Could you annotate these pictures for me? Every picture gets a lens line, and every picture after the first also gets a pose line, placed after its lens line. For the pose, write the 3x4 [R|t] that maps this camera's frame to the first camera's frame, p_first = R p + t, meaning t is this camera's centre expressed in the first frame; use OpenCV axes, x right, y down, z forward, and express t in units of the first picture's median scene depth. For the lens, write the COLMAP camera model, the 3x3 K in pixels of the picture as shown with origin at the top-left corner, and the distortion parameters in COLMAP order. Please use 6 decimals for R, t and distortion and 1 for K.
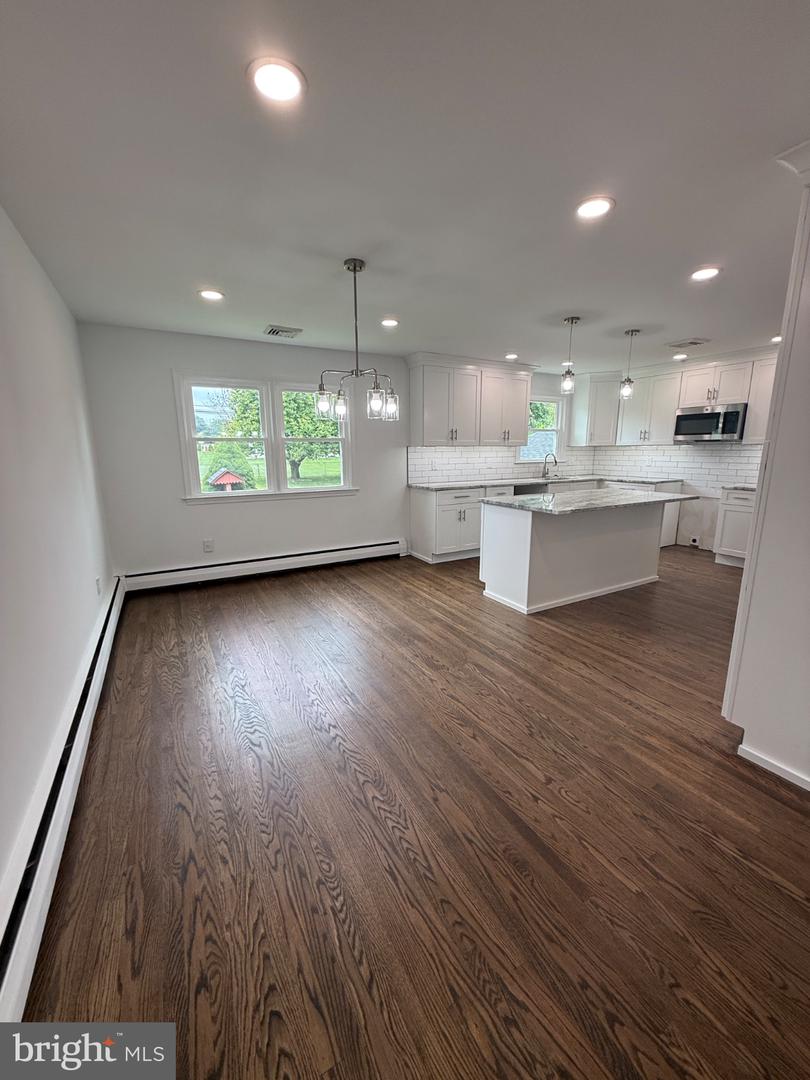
lens RADIAL K [[429.7, 0, 407.1], [0, 429.7, 537.1], [0, 0, 1]] dist [0.000892, -0.000320]
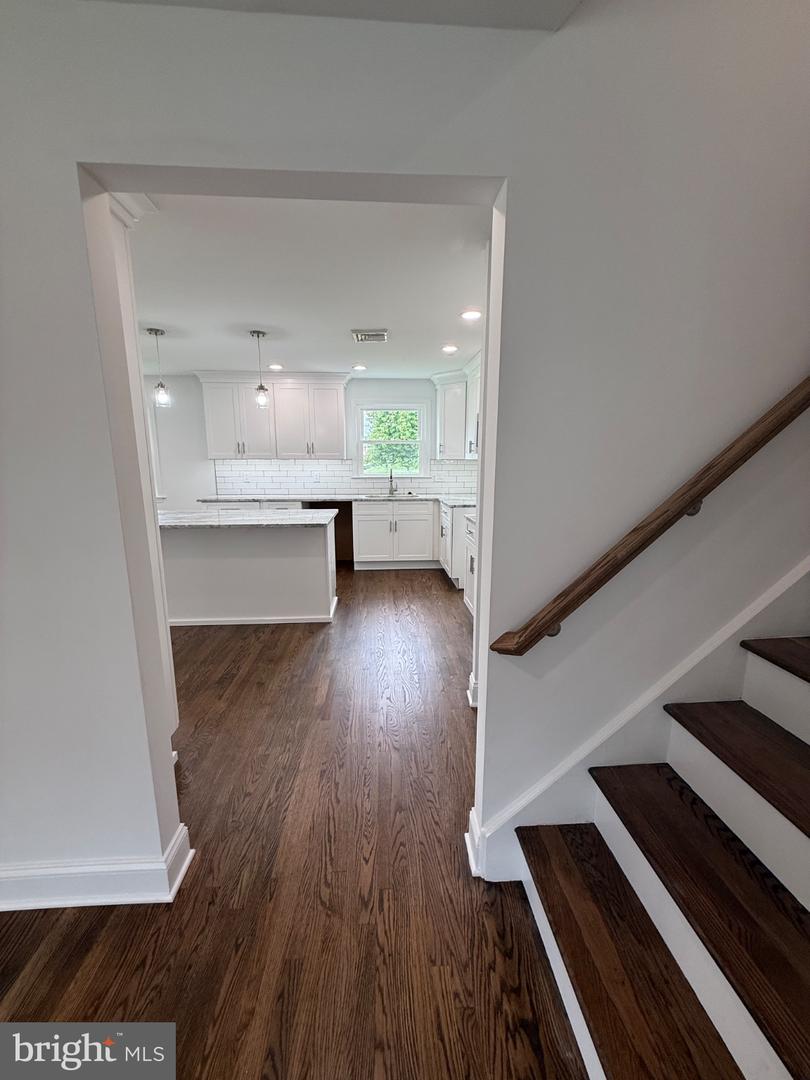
lens RADIAL K [[429.7, 0, 407.1], [0, 429.7, 537.1], [0, 0, 1]] dist [0.000892, -0.000320]
pose [[0.901057, 0.084322, -0.425425, 1.148418], [-0.093655, 0.995604, -0.001029, -0.082532], [0.423468, 0.040770, 0.904993, 0.326804]]
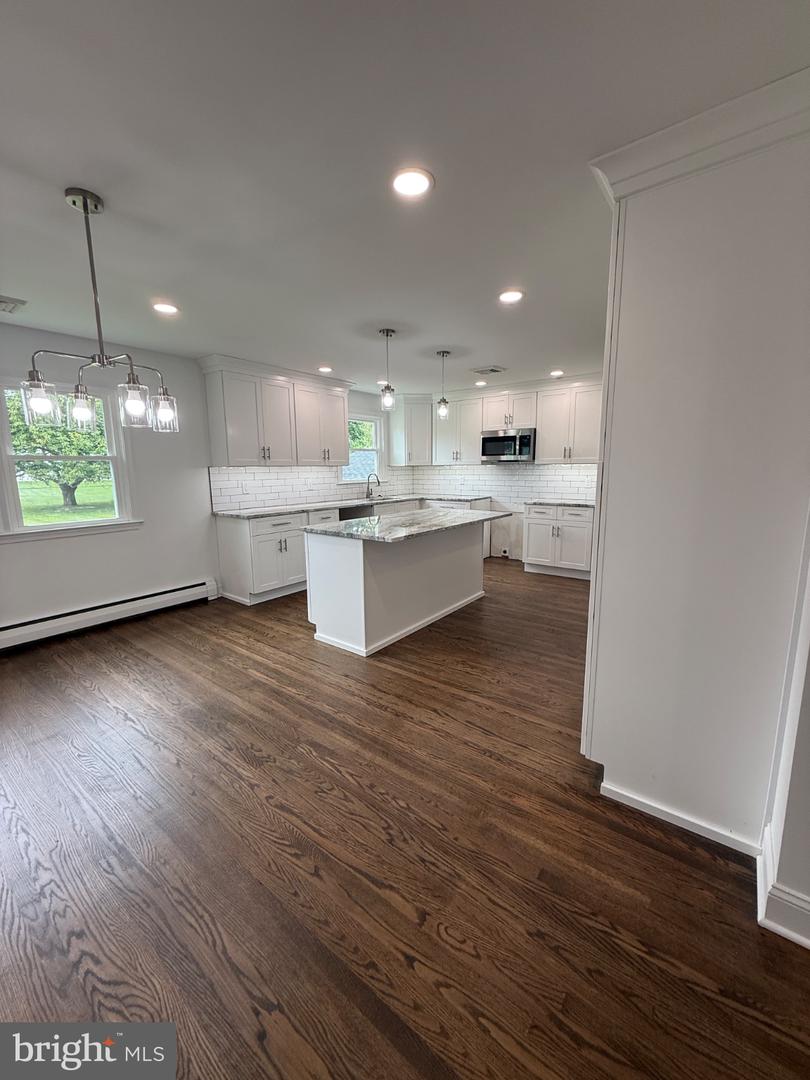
lens RADIAL K [[429.7, 0, 407.1], [0, 429.7, 537.1], [0, 0, 1]] dist [0.000892, -0.000320]
pose [[0.918836, -0.065794, 0.389117, 0.026860], [0.082879, 0.996187, -0.027264, -0.028186], [-0.385840, 0.057300, 0.920785, 0.128040]]
